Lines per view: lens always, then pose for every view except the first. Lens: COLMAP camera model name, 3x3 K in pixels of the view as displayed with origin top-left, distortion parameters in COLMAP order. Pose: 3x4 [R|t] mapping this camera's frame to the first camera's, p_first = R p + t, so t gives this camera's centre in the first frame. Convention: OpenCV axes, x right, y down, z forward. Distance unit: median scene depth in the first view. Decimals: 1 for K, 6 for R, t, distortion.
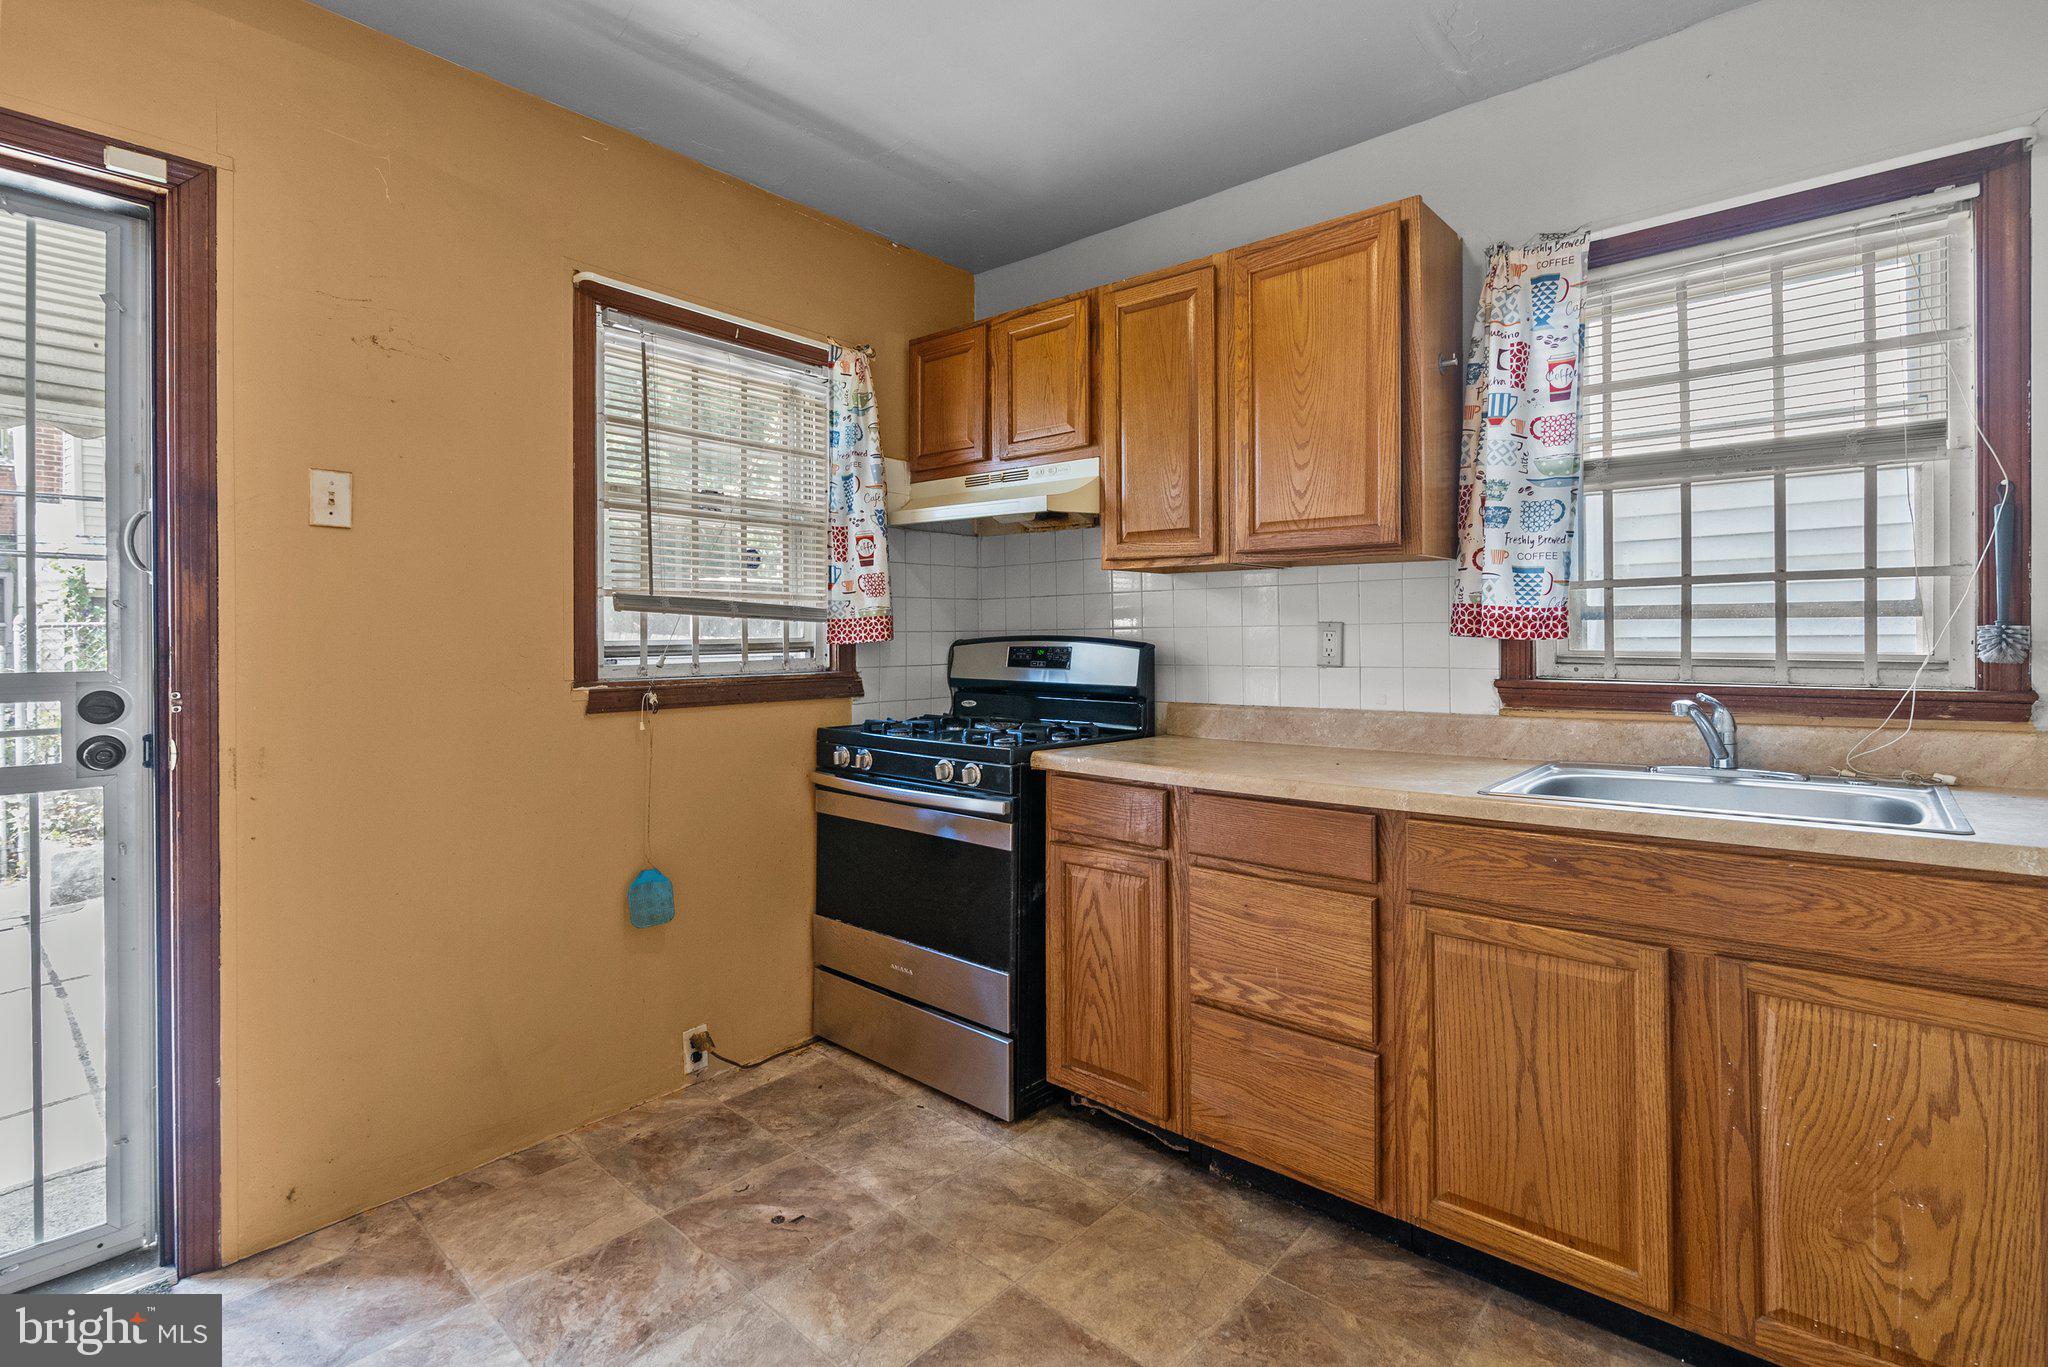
lens RADIAL K [[961.4, 0, 1026.7], [0, 961.4, 644.4], [0, 0, 1]] dist [-0.003739, 0.000336]
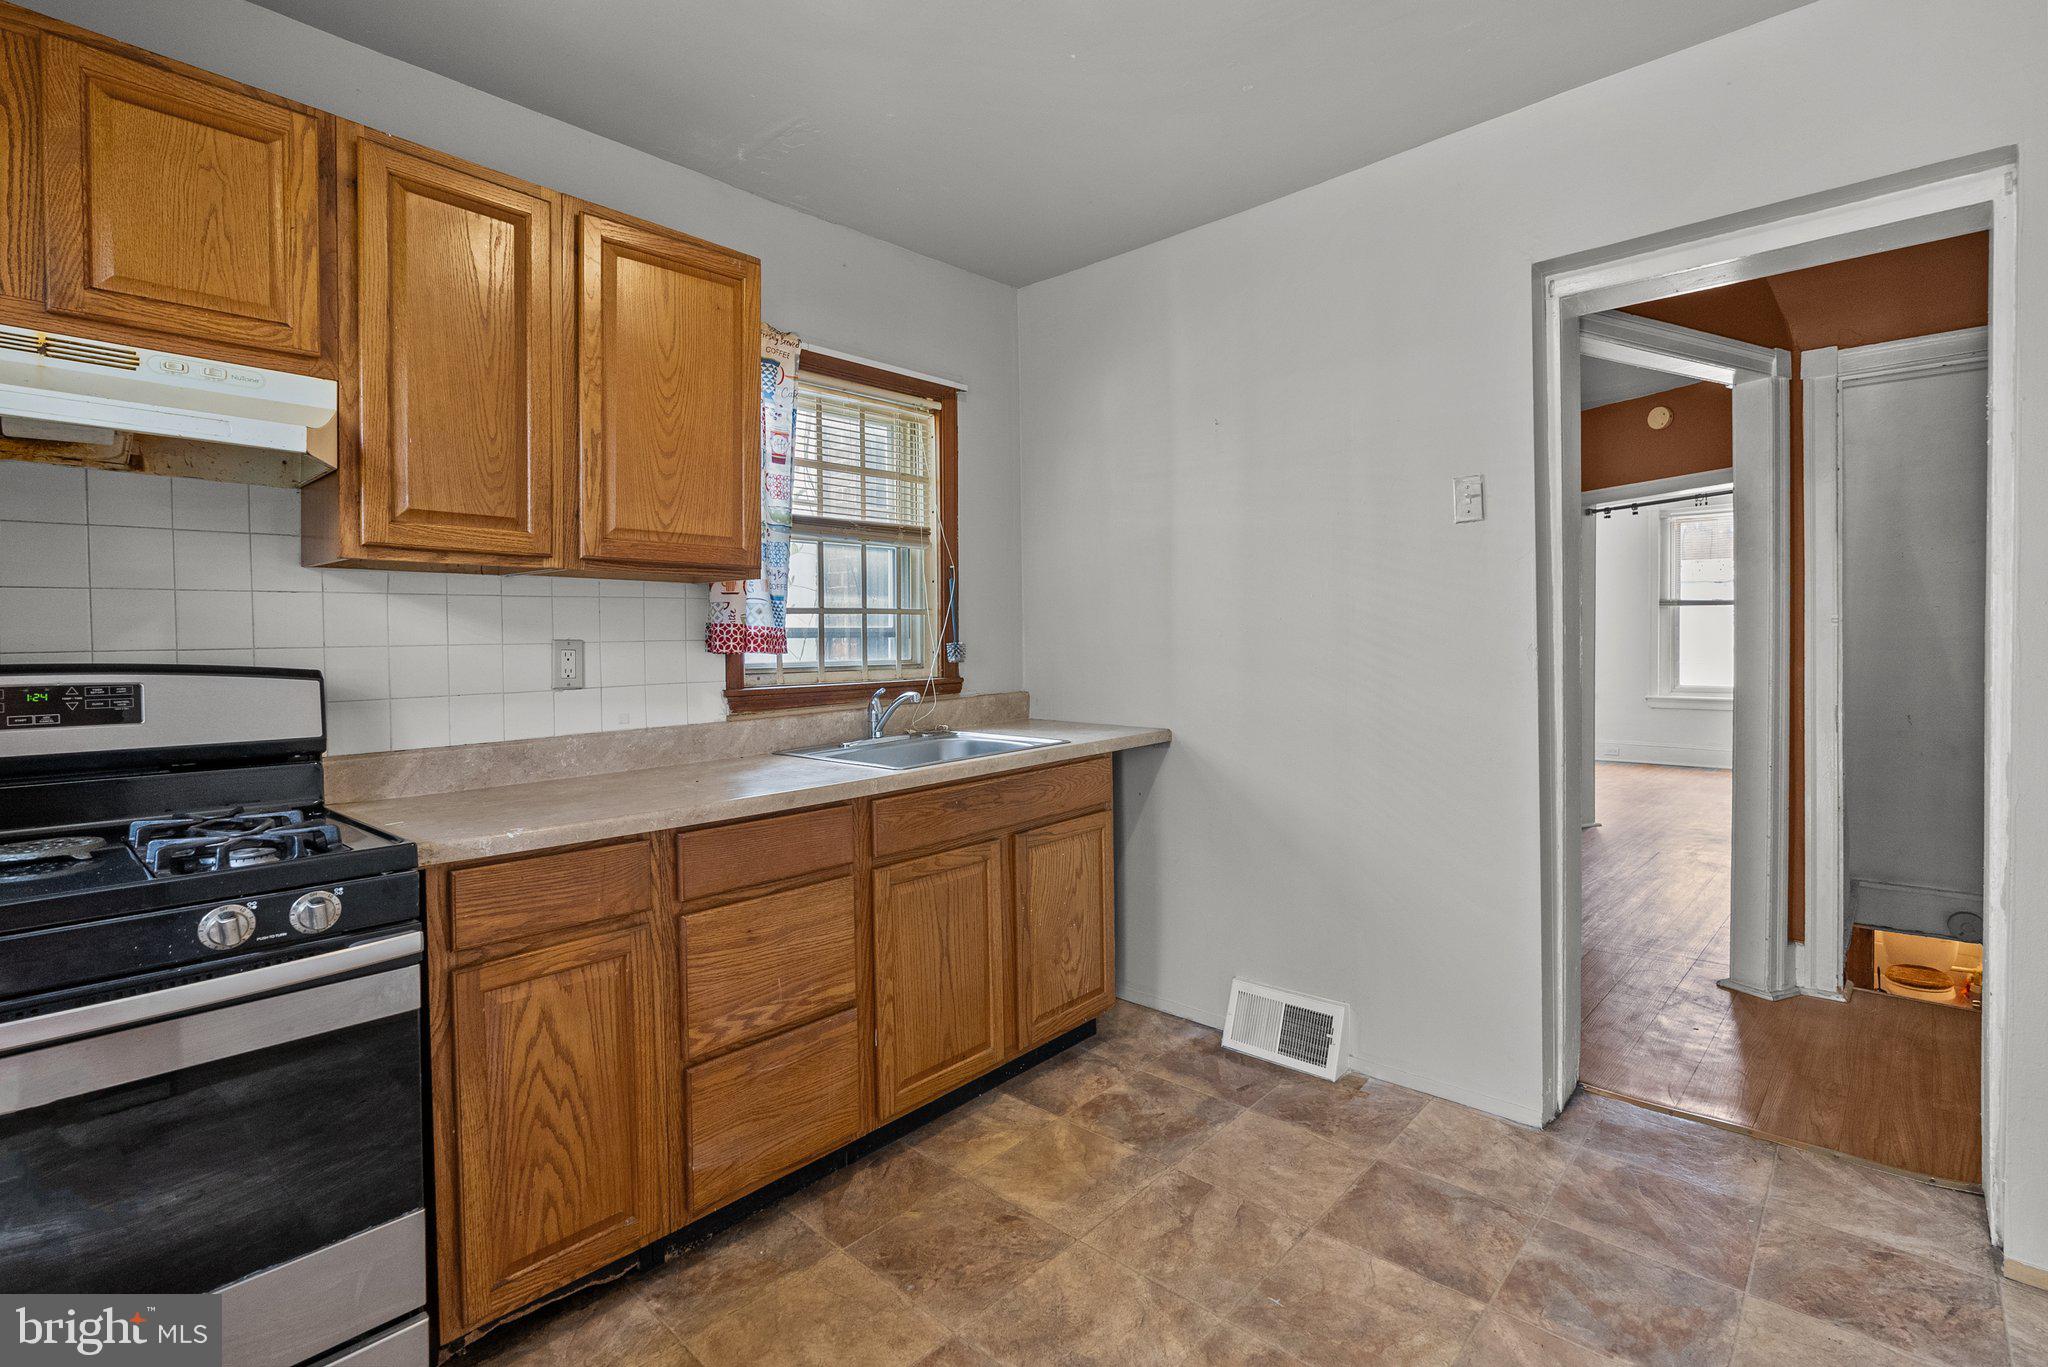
lens RADIAL K [[949.9, 0, 1026.9], [0, 949.9, 663.2], [0, 0, 1]] dist [0.000618, 0.000367]
pose [[0.017448, -0.021149, 0.999624, -0.682423], [0.022968, 0.999521, 0.020746, -0.011780], [-0.999584, 0.022597, 0.017925, 0.658306]]
